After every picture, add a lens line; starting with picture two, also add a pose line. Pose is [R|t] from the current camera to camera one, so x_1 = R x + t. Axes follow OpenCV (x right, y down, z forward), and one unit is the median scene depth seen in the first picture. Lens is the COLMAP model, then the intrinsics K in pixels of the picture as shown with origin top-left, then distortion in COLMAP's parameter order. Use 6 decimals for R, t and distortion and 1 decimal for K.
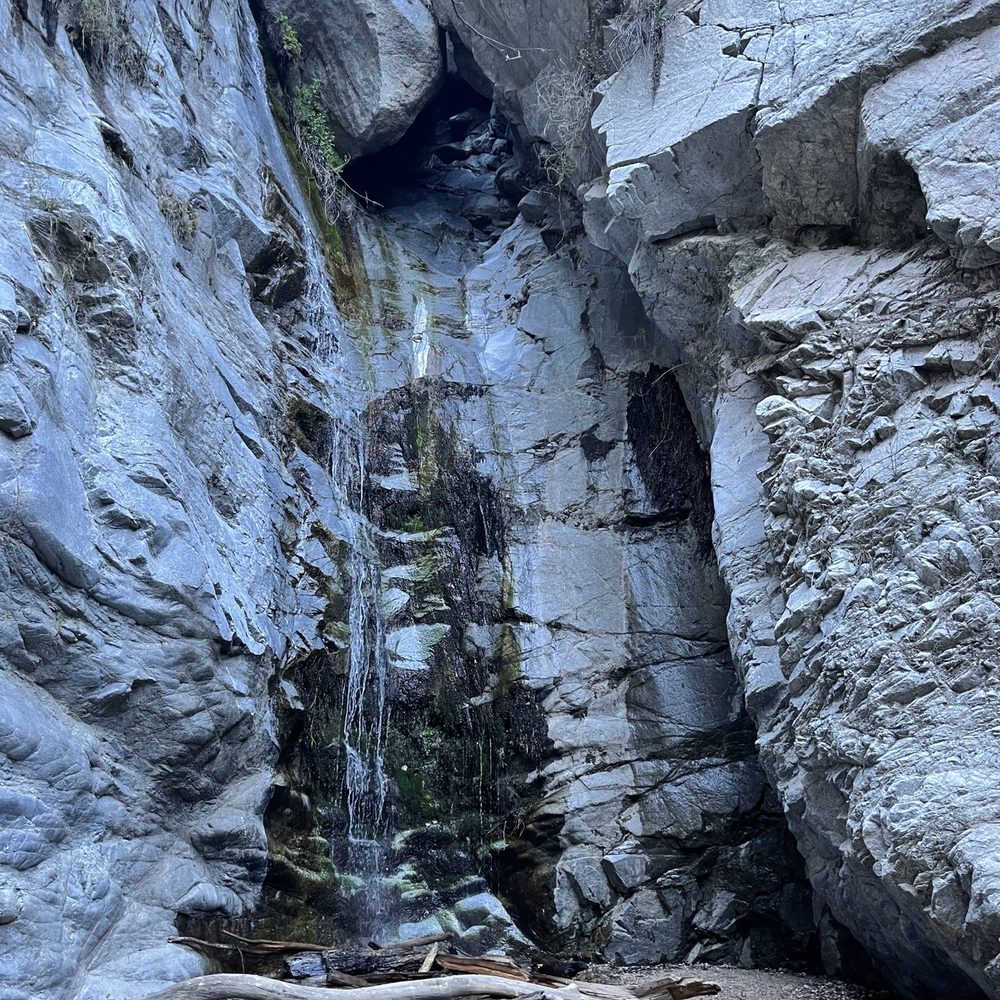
lens RADIAL K [[1001.5, 0, 506.7], [0, 1001.5, 507.2], [0, 0, 1]] dist [0.035114, 0.000950]
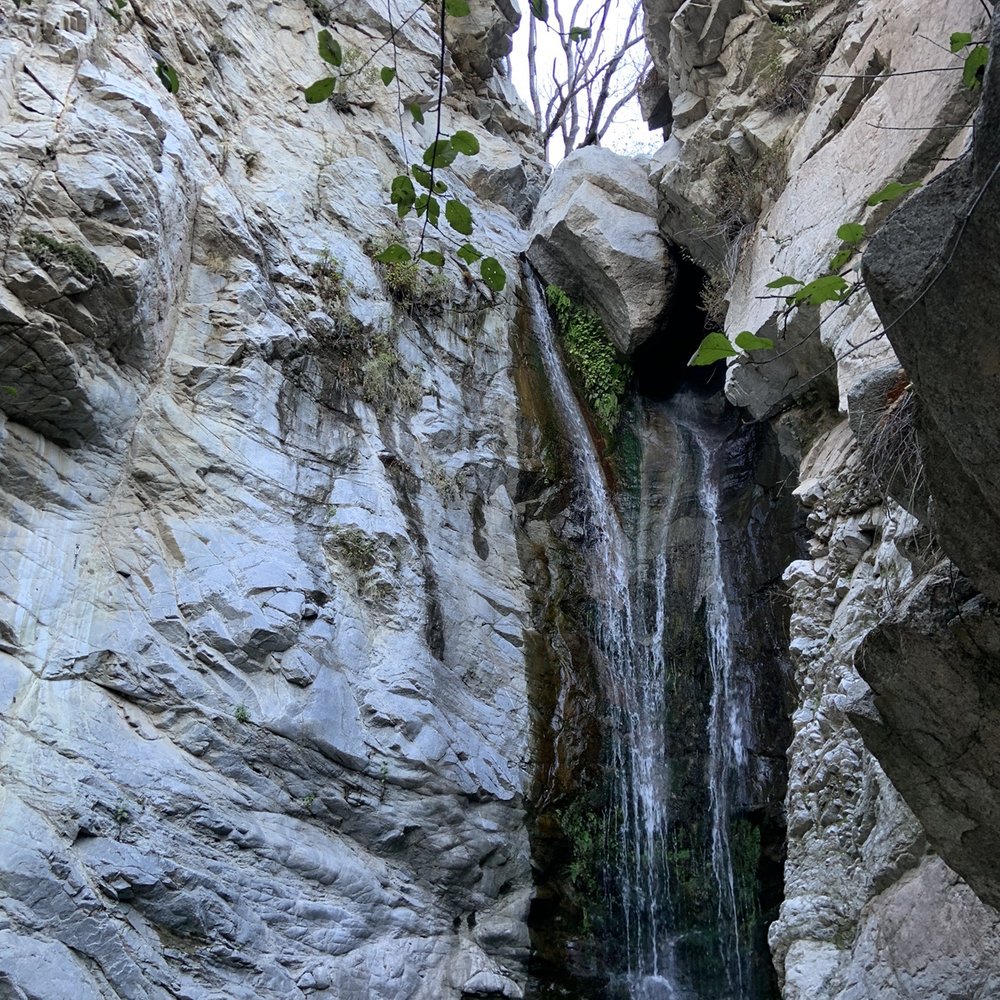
lens RADIAL K [[989.0, 0, 500.0], [0, 989.0, 500.0], [0, 0, 1]] dist [0.149194, -0.171929]
pose [[0.808273, -0.214312, -0.548420, 0.667949], [0.161097, 0.976360, -0.144114, -0.068599], [0.566341, 0.028135, 0.823691, -0.185498]]
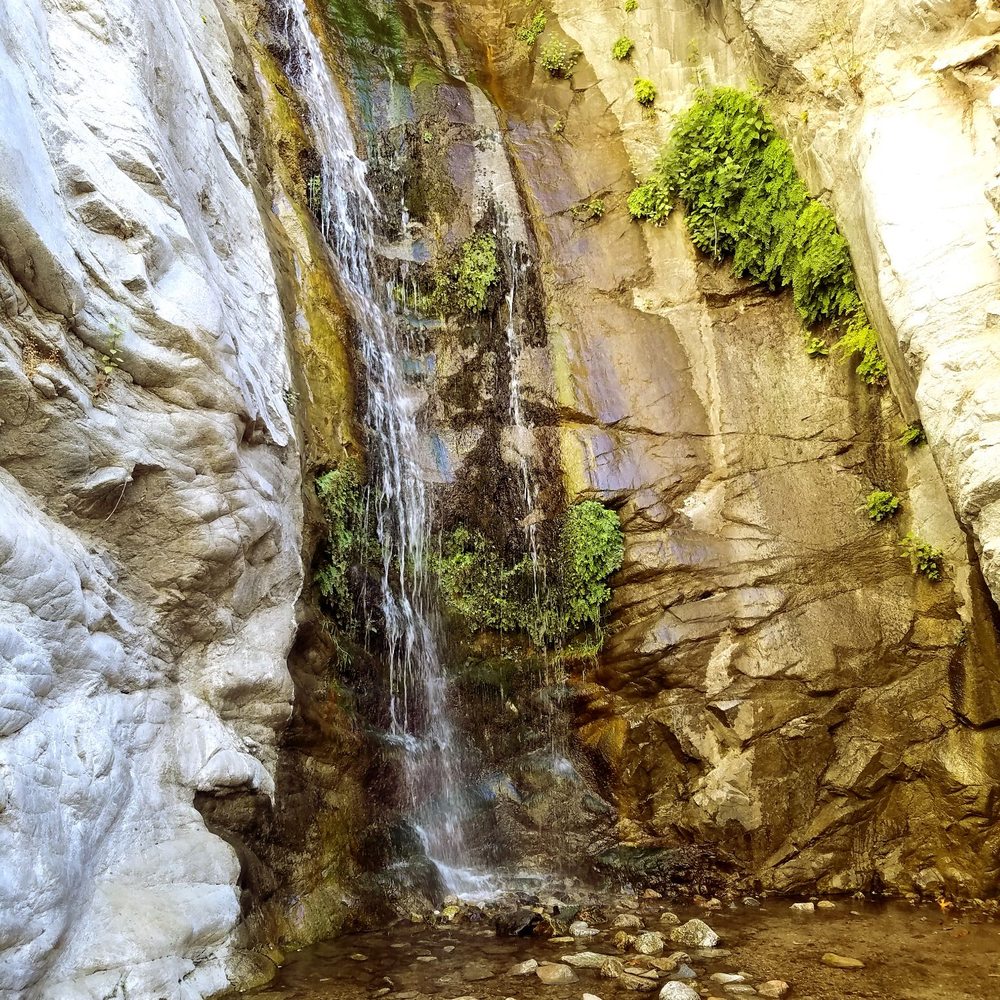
lens RADIAL K [[1015.3, 0, 481.1], [0, 1015.3, 495.1], [0, 0, 1]] dist [0.210420, -0.394661]
pose [[0.993324, -0.004693, 0.115261, -0.210802], [-0.009039, 0.992933, 0.118333, 0.103496], [-0.115002, -0.118585, 0.986262, 0.273573]]
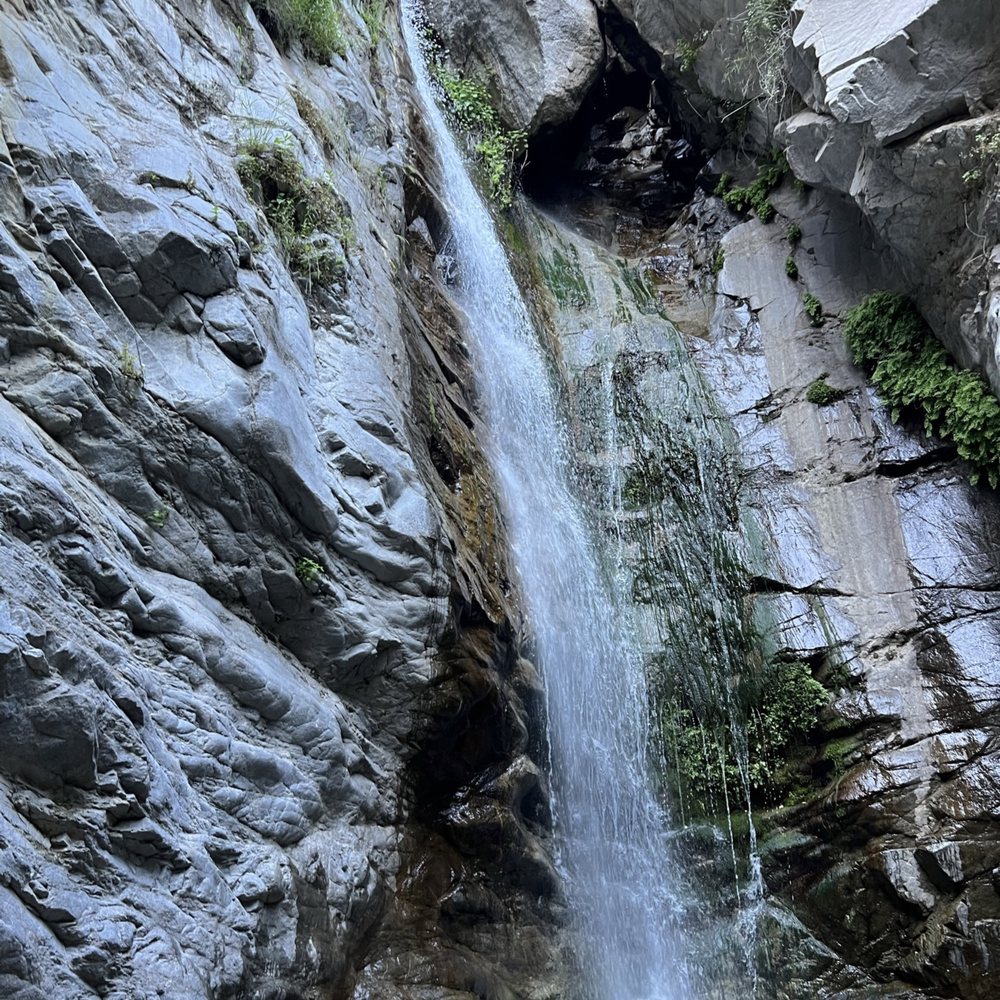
lens RADIAL K [[993.0, 0, 503.5], [0, 993.0, 505.8], [0, 0, 1]] dist [0.101279, -0.171864]
pose [[0.986701, -0.088629, -0.136254, -0.123408], [0.077719, 0.993480, -0.083413, 0.129663], [0.142759, 0.071714, 0.987156, 0.125528]]
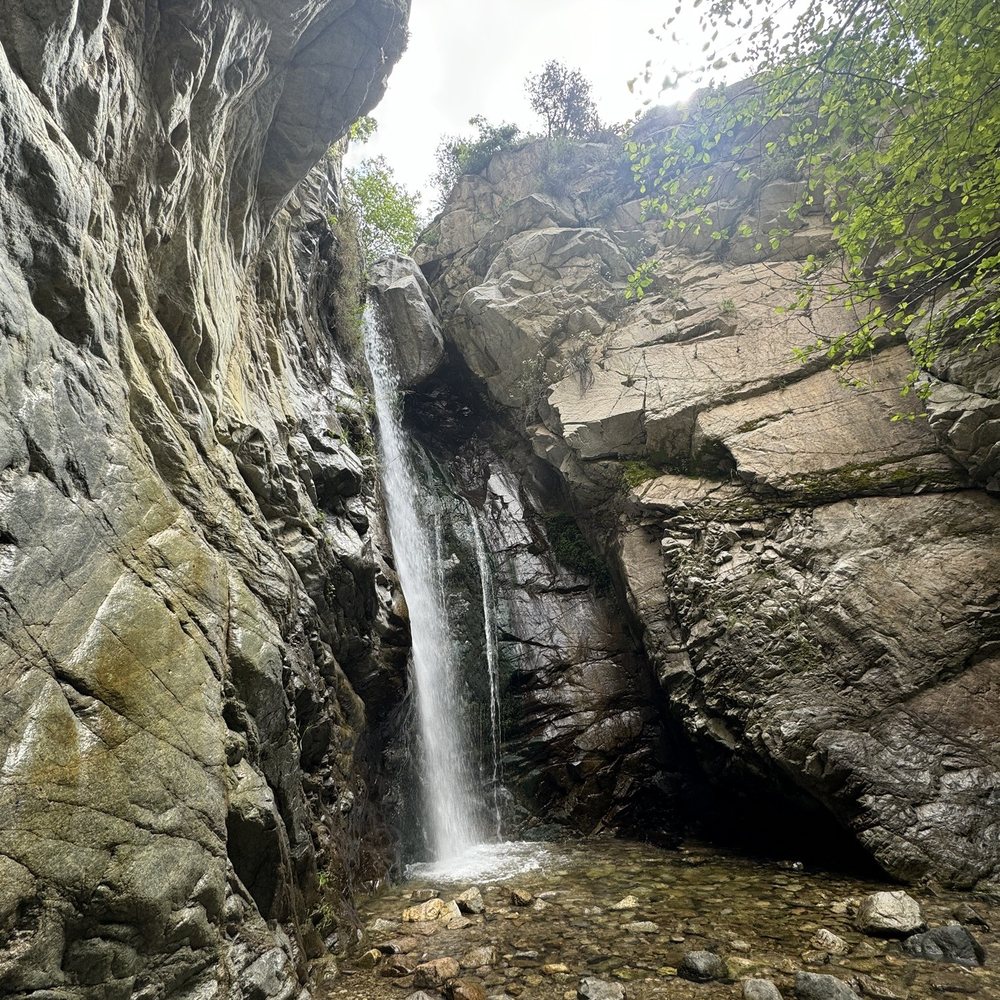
lens RADIAL K [[528.5, 0, 498.2], [0, 528.5, 501.3], [0, 0, 1]] dist [0.001510, -0.001112]
pose [[0.951875, 0.092339, 0.292247, -0.457430], [-0.048572, 0.986934, -0.153631, 0.008299], [-0.302615, 0.132043, 0.943922, -0.003593]]
